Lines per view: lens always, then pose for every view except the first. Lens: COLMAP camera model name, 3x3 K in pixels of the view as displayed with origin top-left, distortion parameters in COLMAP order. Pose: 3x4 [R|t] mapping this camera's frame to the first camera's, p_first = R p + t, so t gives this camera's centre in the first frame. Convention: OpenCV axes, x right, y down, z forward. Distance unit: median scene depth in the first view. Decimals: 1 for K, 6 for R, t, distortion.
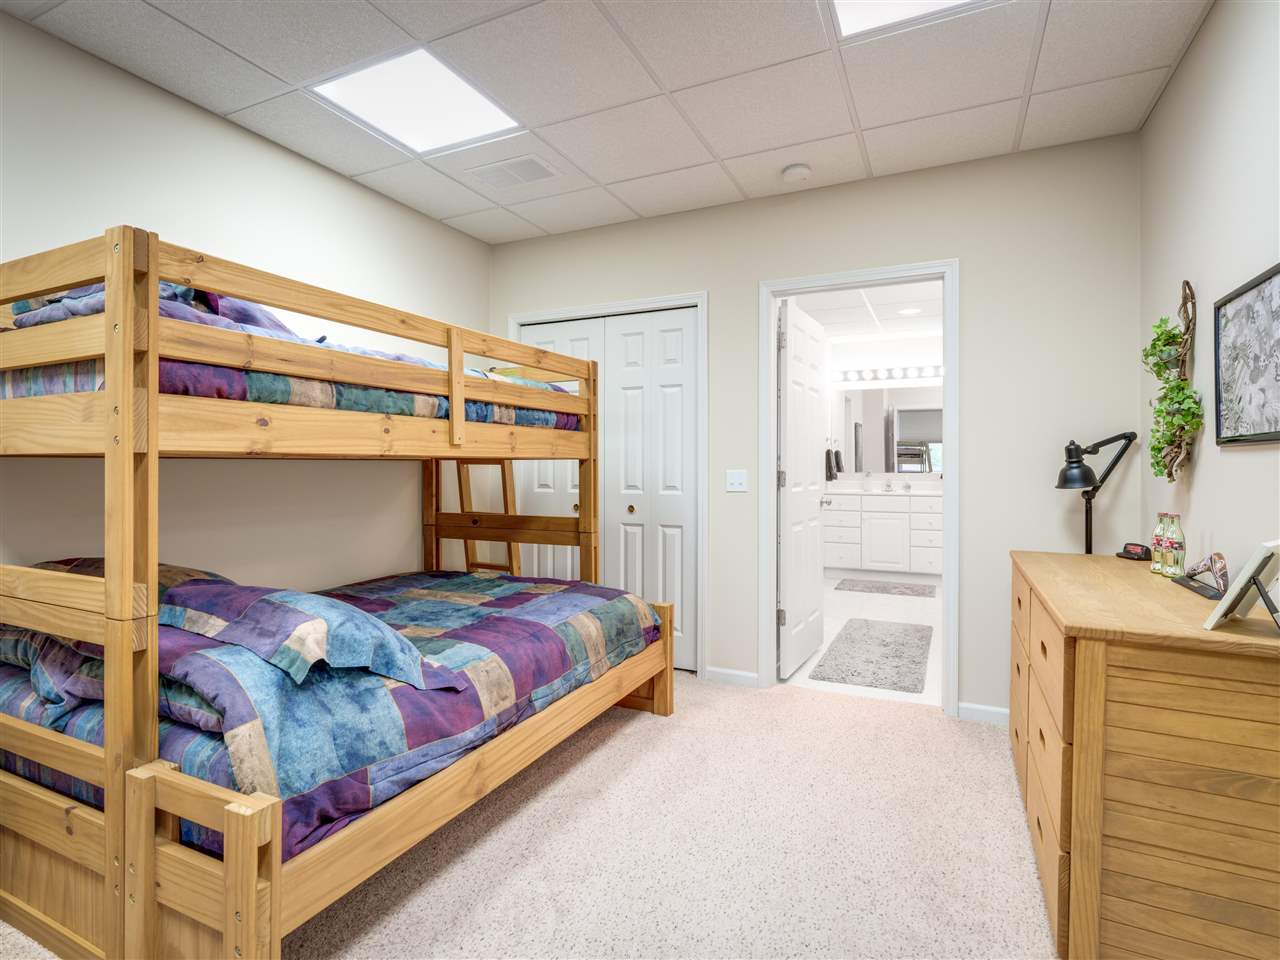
lens RADIAL K [[650.6, 0, 642.8], [0, 650.6, 468.3], [0, 0, 1]] dist [-0.000209, 0.001259]
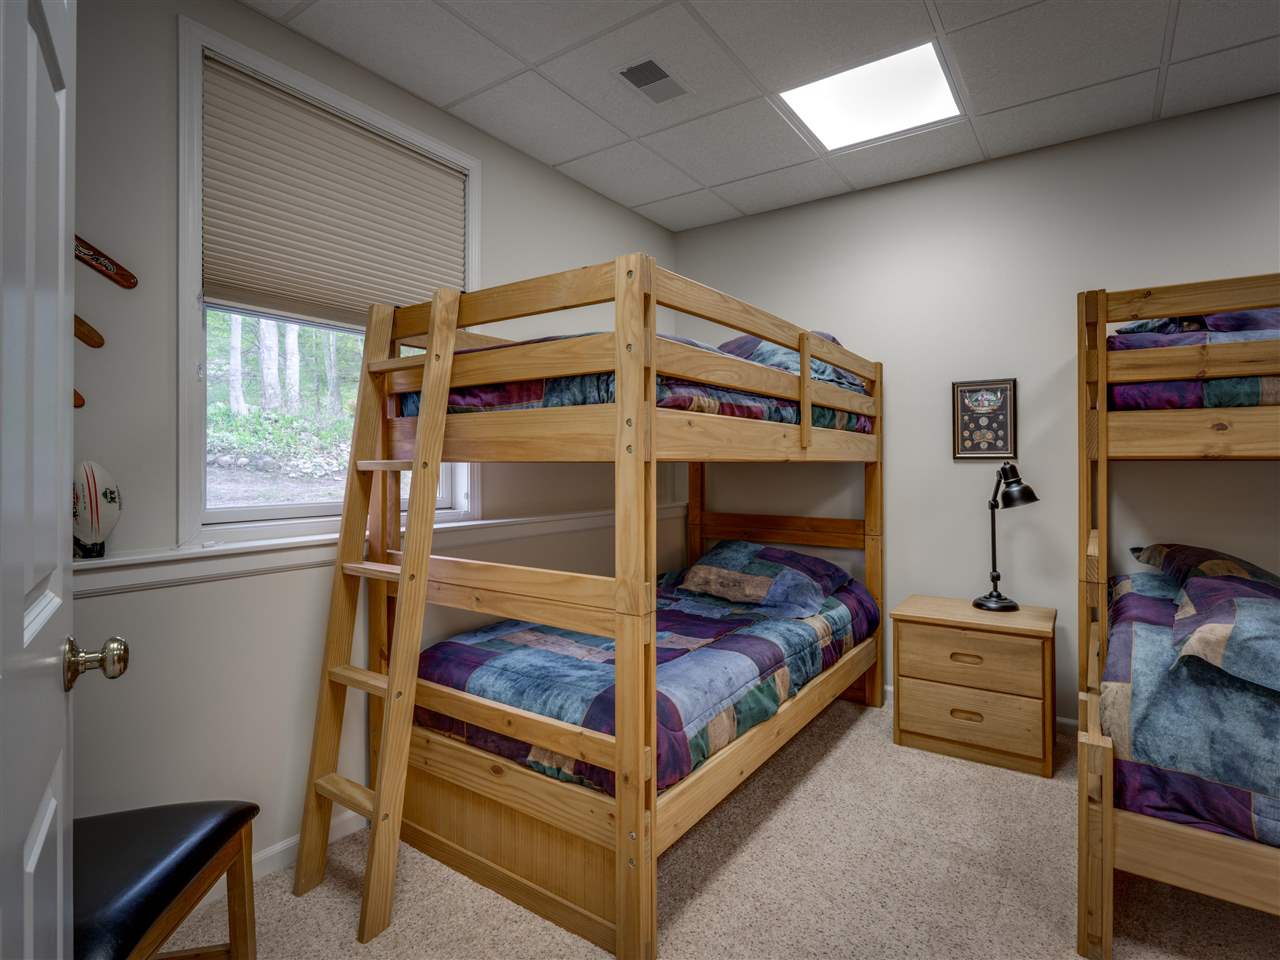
lens RADIAL K [[650.6, 0, 642.8], [0, 650.6, 468.3], [0, 0, 1]] dist [-0.000209, 0.001259]
pose [[-0.163707, 0.005064, -0.986496, 0.641523], [-0.008114, 0.999946, 0.006480, -0.004284], [0.986476, 0.009066, -0.163657, 0.288963]]
